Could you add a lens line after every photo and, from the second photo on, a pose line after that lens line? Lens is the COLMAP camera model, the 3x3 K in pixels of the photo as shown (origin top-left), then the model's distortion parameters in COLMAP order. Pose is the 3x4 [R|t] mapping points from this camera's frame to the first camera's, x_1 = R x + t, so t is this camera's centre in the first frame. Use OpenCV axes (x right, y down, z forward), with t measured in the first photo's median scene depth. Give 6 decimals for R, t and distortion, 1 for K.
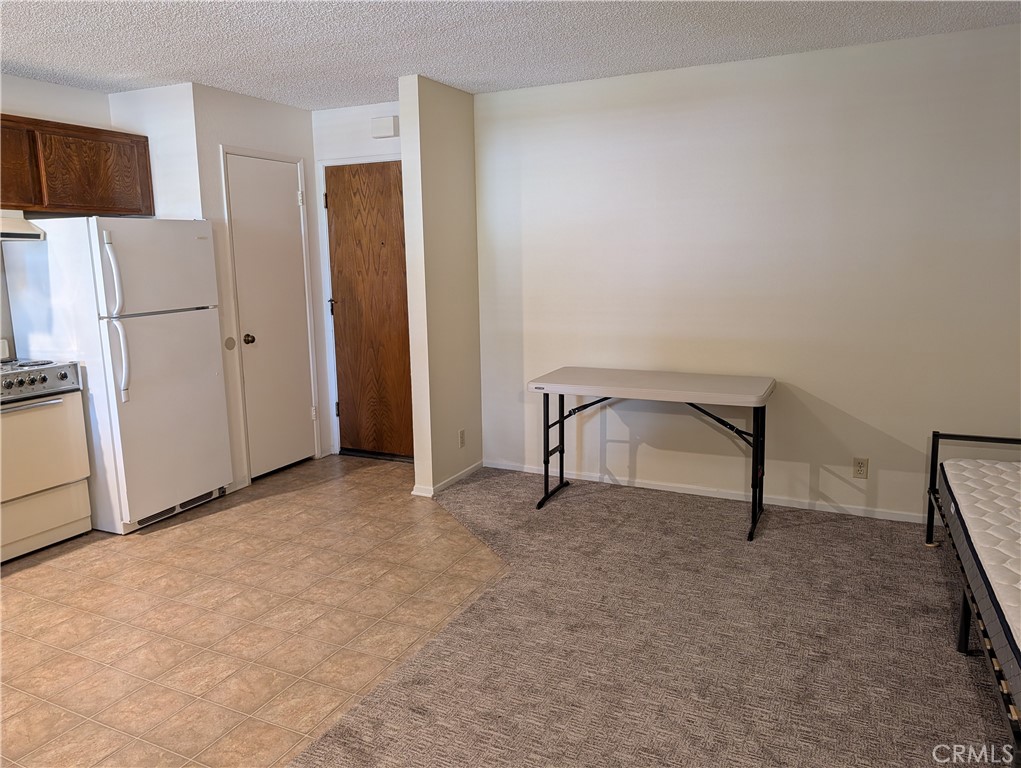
lens RADIAL K [[733.9, 0, 510.5], [0, 733.9, 384.0], [0, 0, 1]] dist [0.031395, -0.025721]
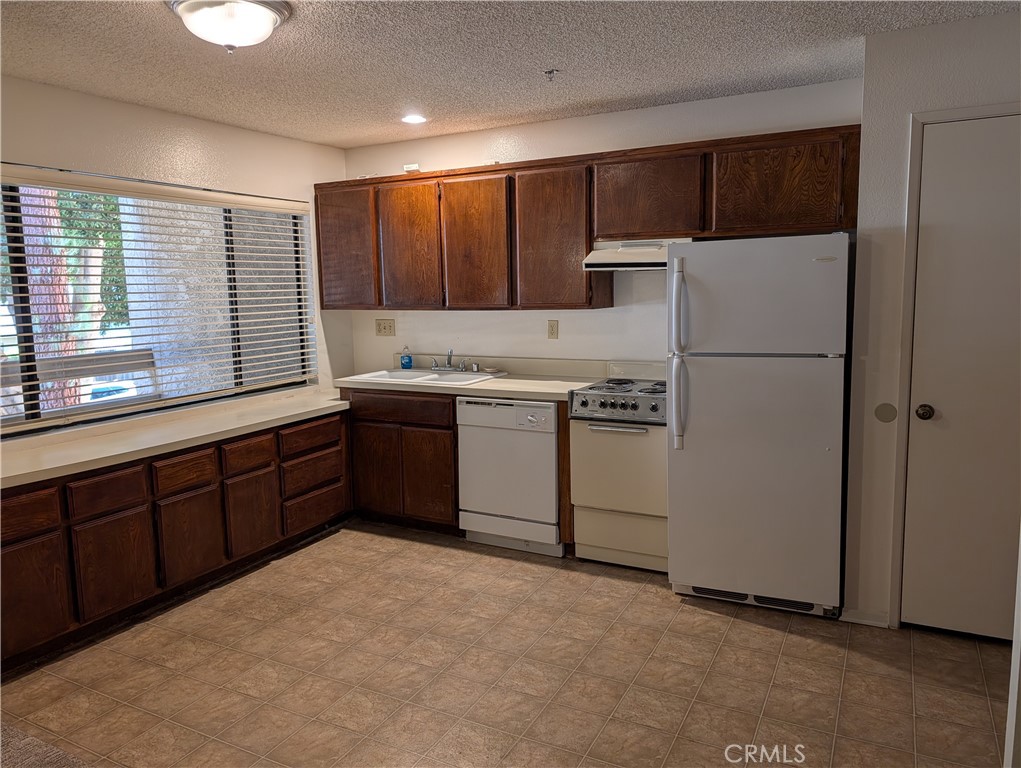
lens RADIAL K [[733.9, 0, 510.5], [0, 733.9, 384.0], [0, 0, 1]] dist [0.031395, -0.025721]
pose [[-0.023257, 0.148017, -0.988711, 0.329444], [-0.156396, 0.976264, 0.149833, -0.146234], [0.987421, 0.158115, 0.000445, 0.755588]]
